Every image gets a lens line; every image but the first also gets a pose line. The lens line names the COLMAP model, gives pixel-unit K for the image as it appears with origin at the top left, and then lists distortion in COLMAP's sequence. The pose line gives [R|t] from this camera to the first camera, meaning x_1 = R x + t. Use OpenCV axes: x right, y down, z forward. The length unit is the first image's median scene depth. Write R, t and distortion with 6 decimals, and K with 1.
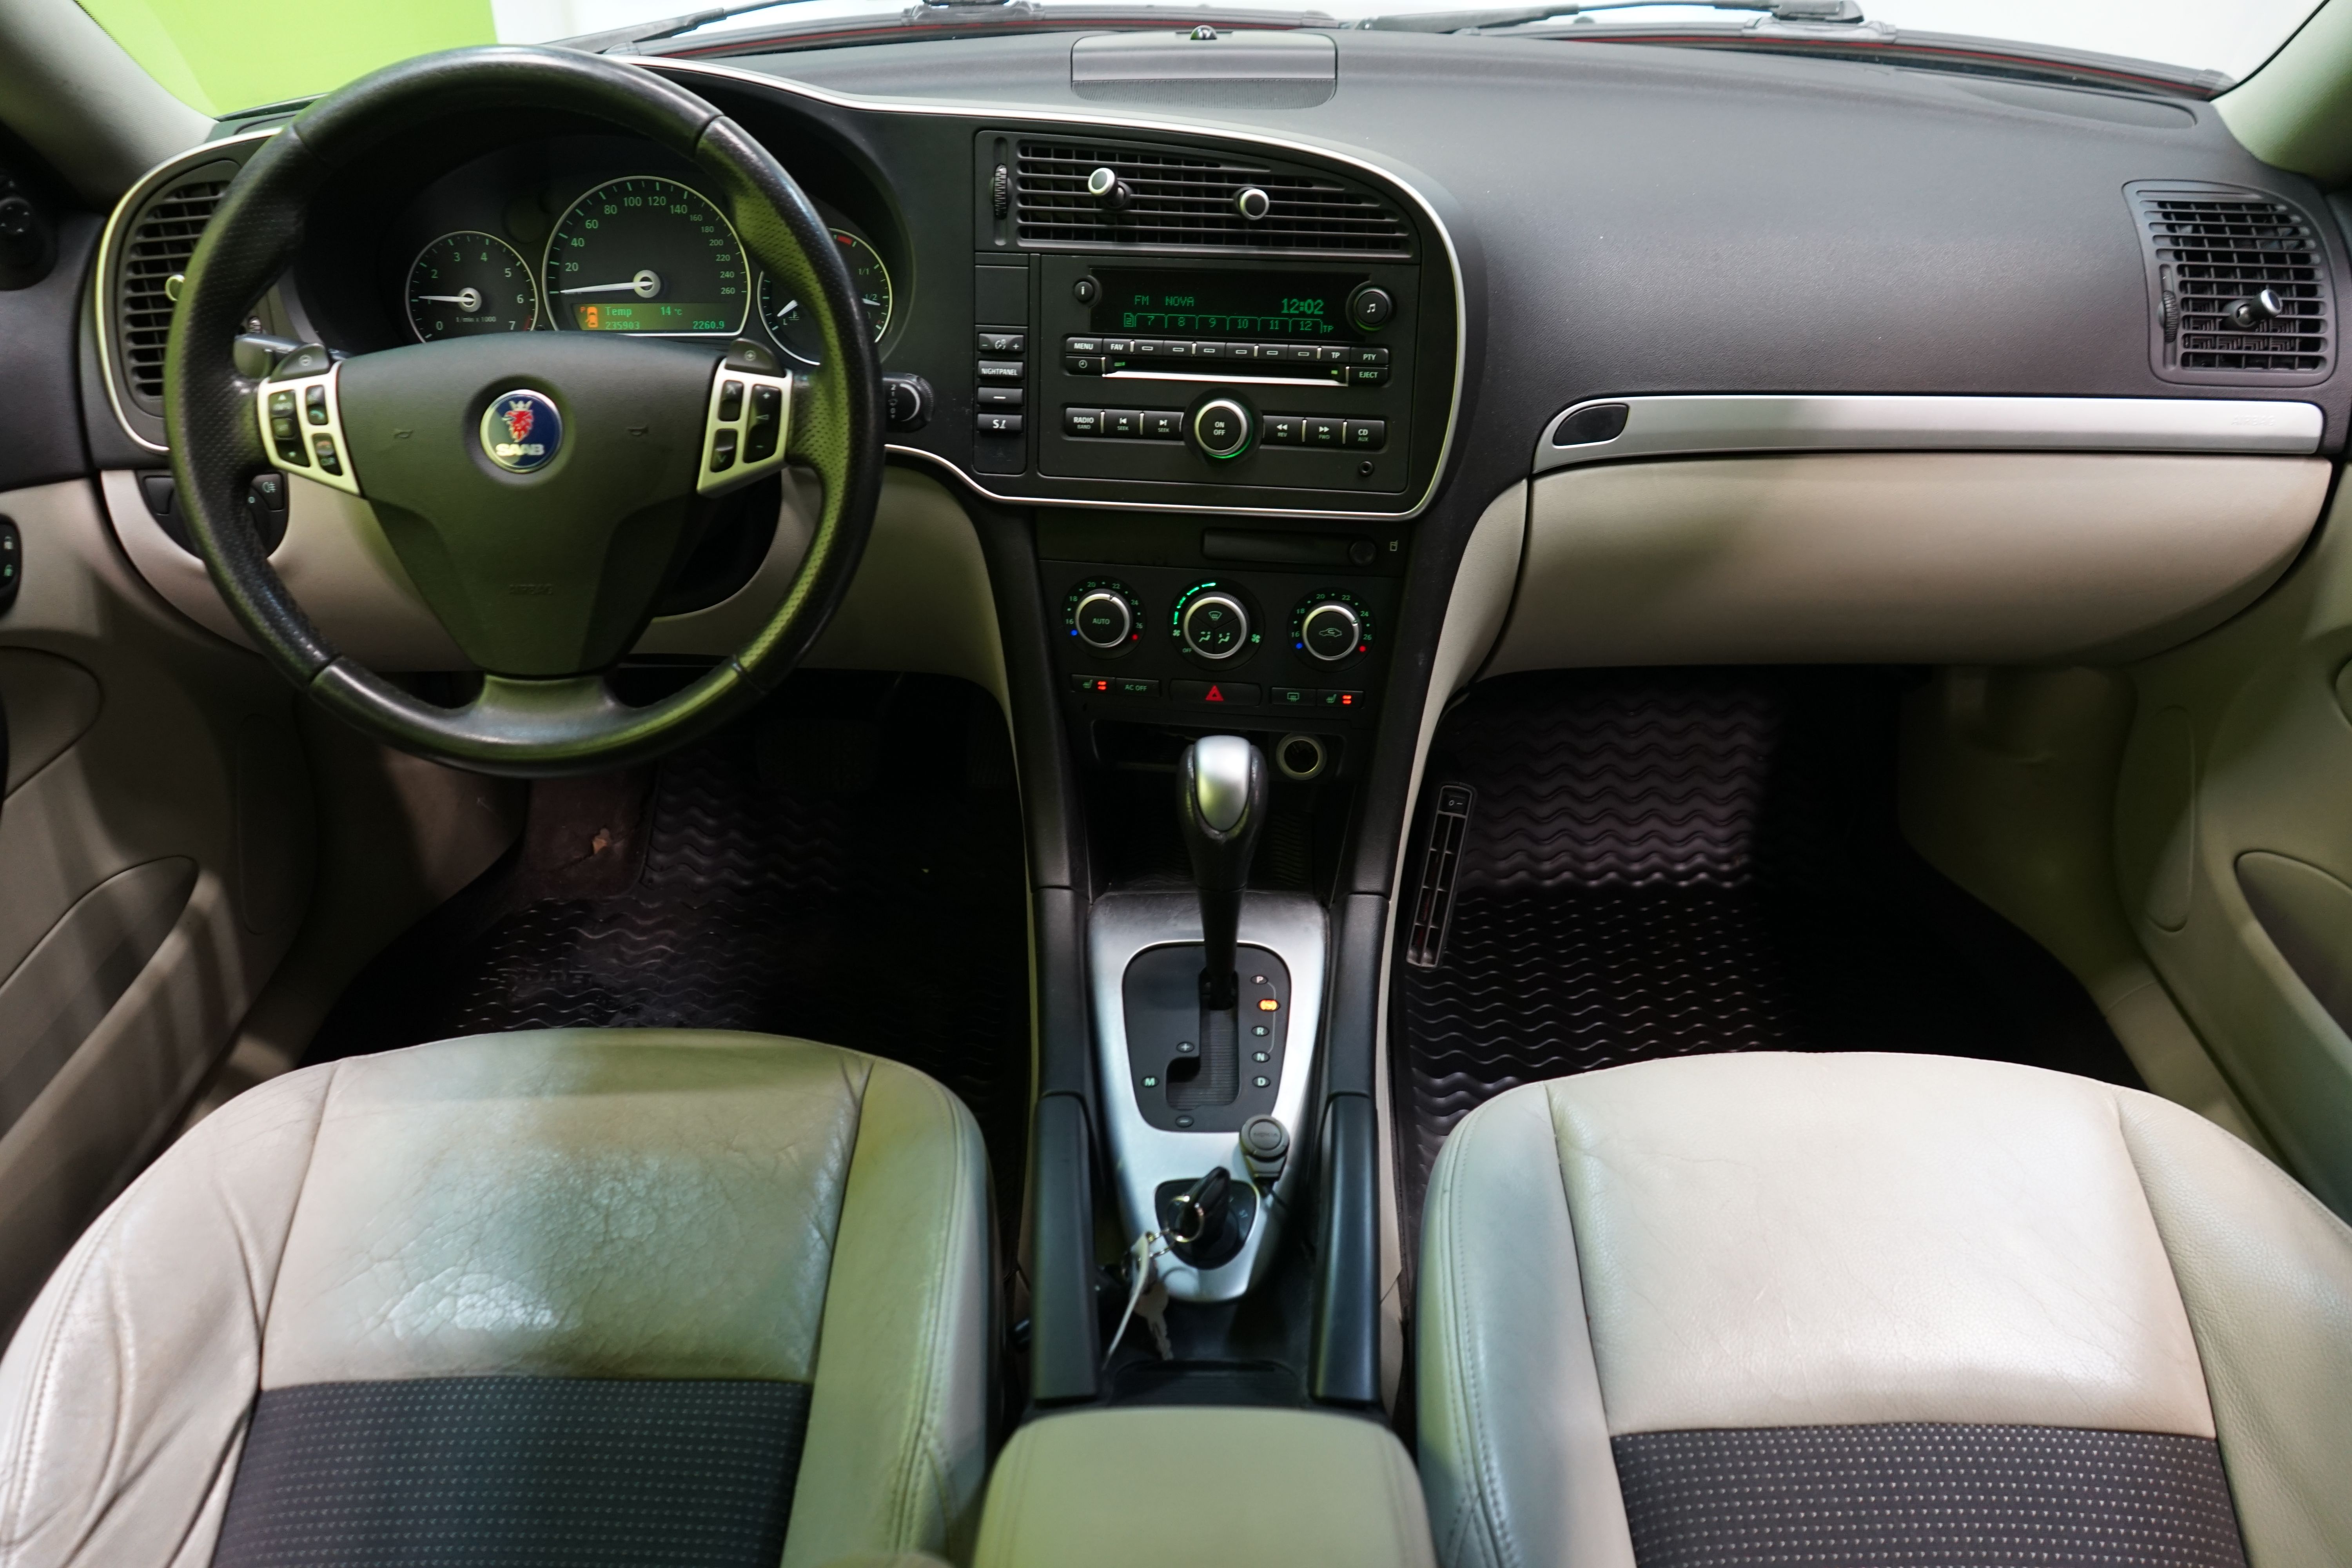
lens RADIAL K [[1905.9, 0, 1176.0], [0, 1905.9, 784.0], [0, 0, 1]] dist [0.005263, 0.009432]
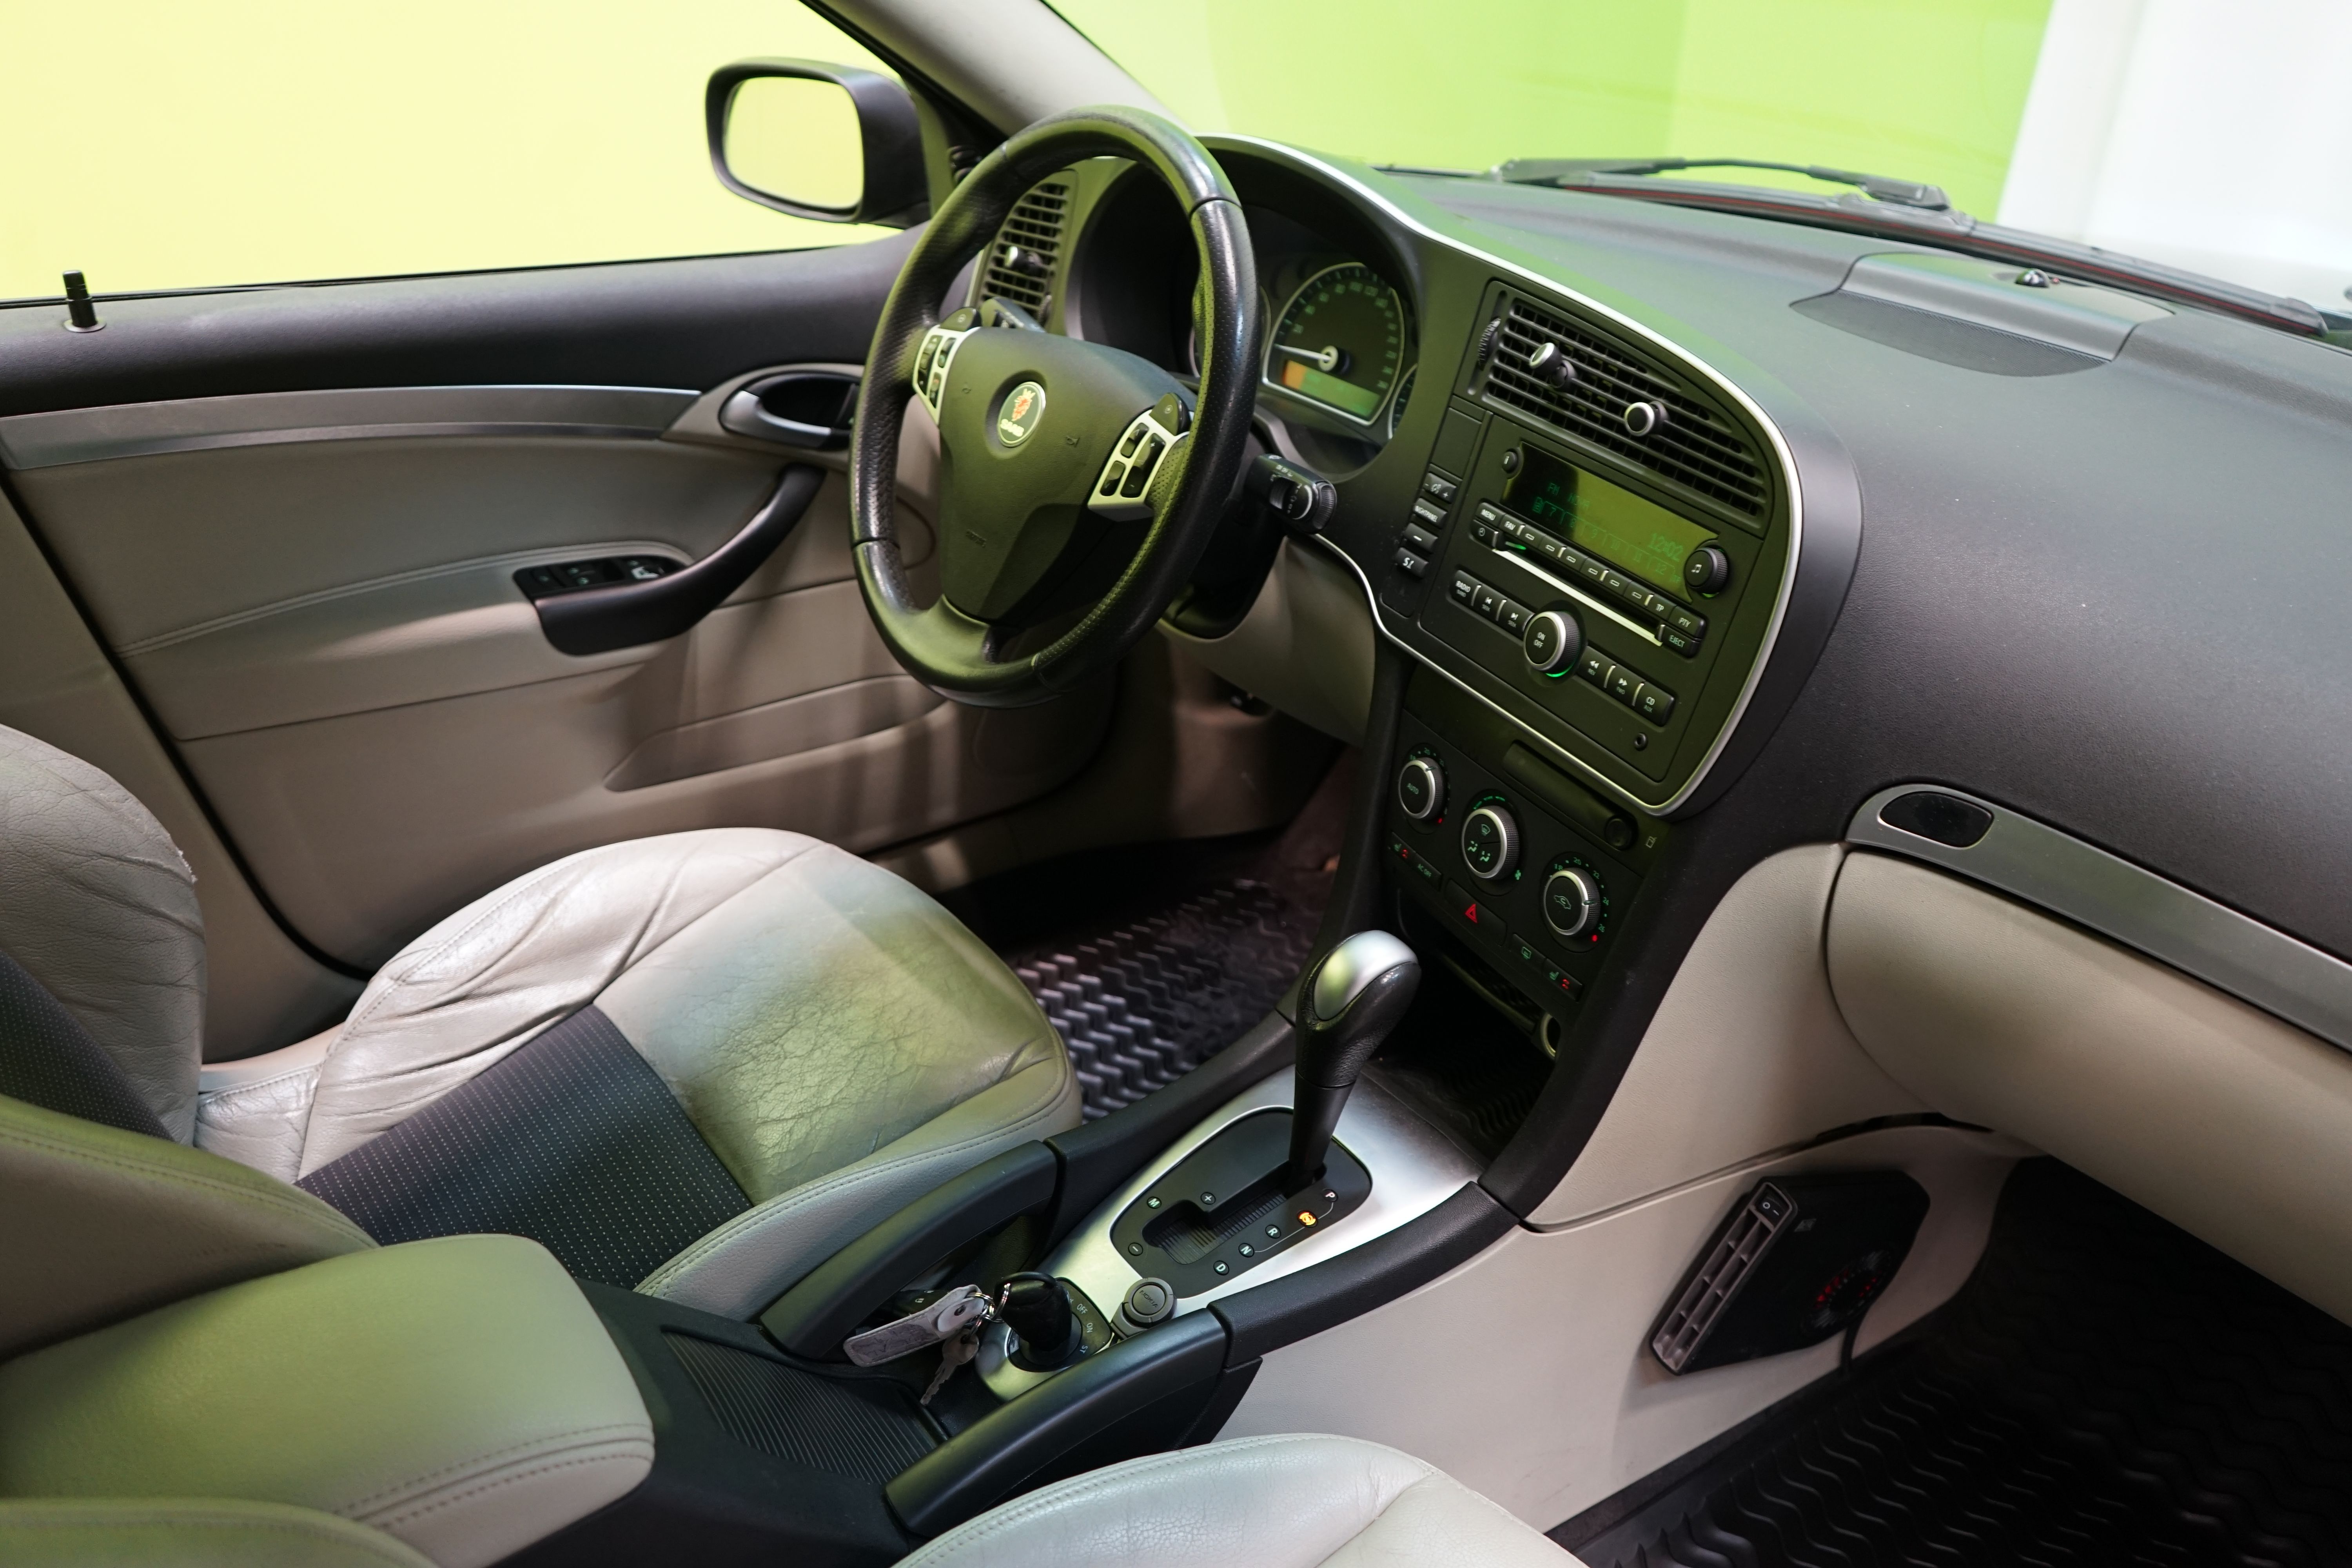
lens RADIAL K [[1905.9, 0, 1176.0], [0, 1905.9, 784.0], [0, 0, 1]] dist [0.005263, 0.009432]
pose [[0.593970, 0.407036, -0.693917, 0.578834], [-0.456627, 0.880725, 0.125755, -0.160328], [0.662337, 0.242167, 0.708988, 0.253342]]
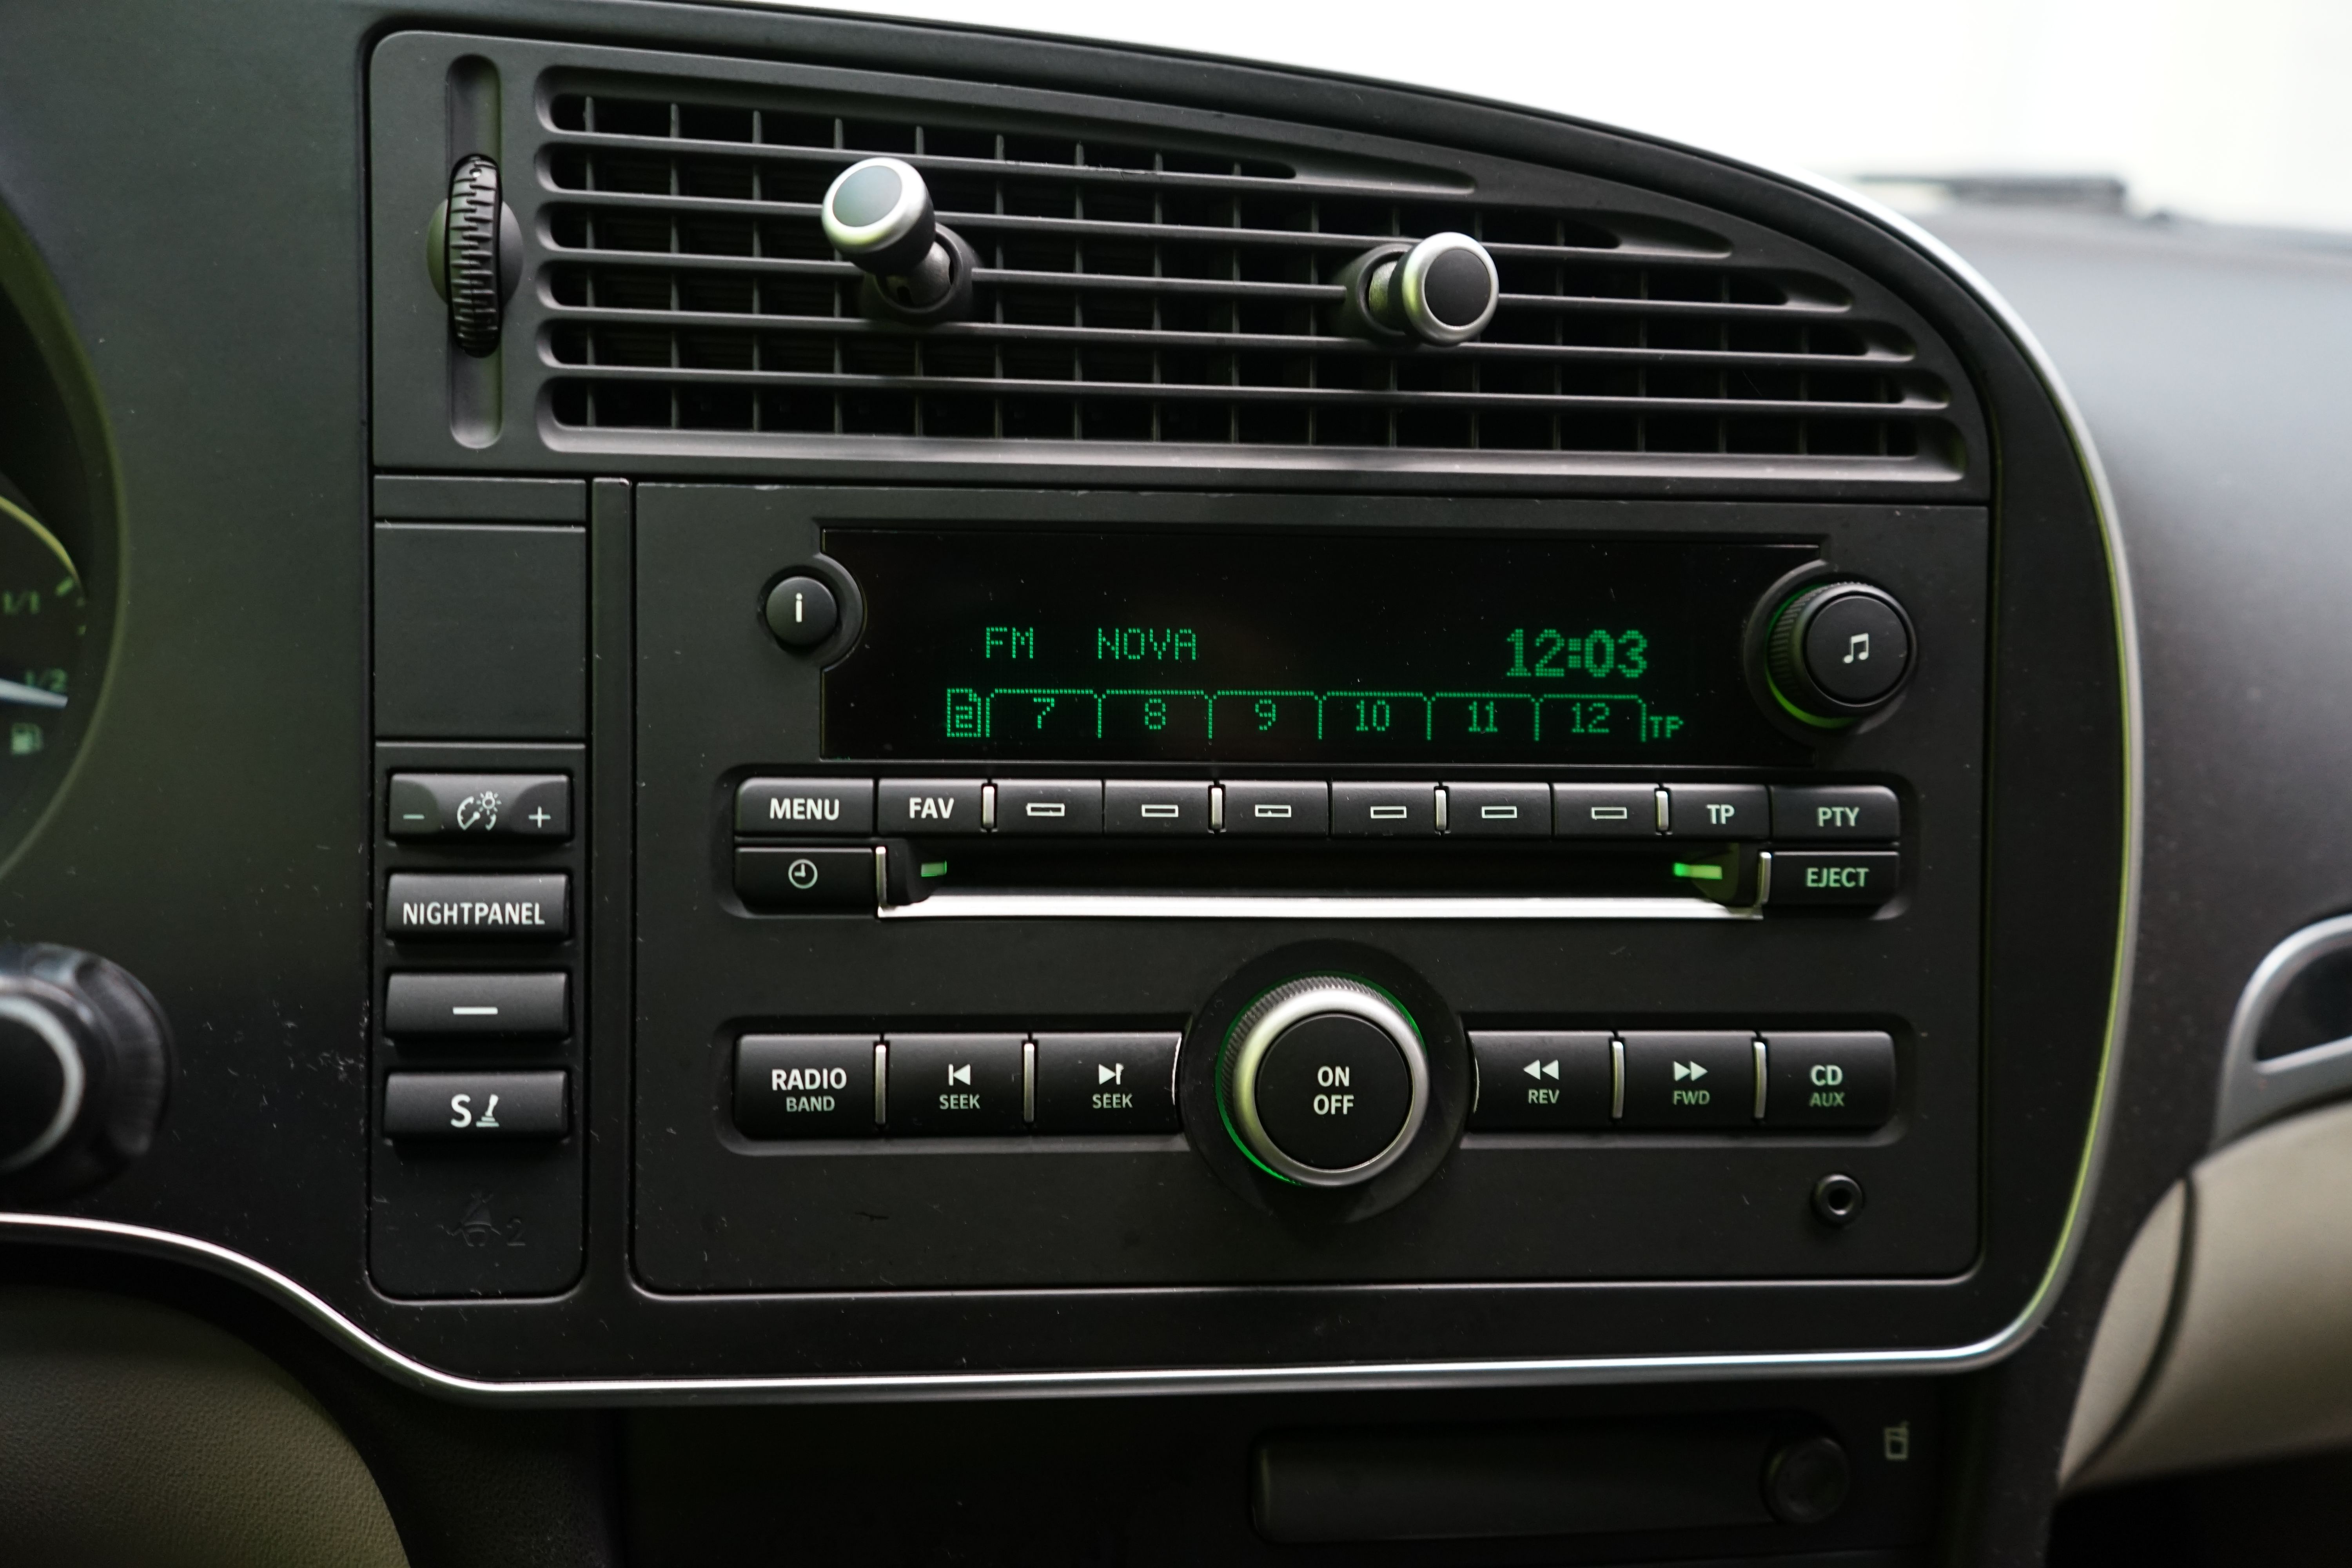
lens RADIAL K [[1934.7, 0, 1176.9], [0, 1934.7, 810.8], [0, 0, 1]] dist [-0.002618, -0.005458]
pose [[0.969073, -0.028459, 0.245129, -0.064724], [0.083676, 0.972376, -0.217907, -0.166384], [-0.232156, 0.231679, 0.944684, 0.734096]]
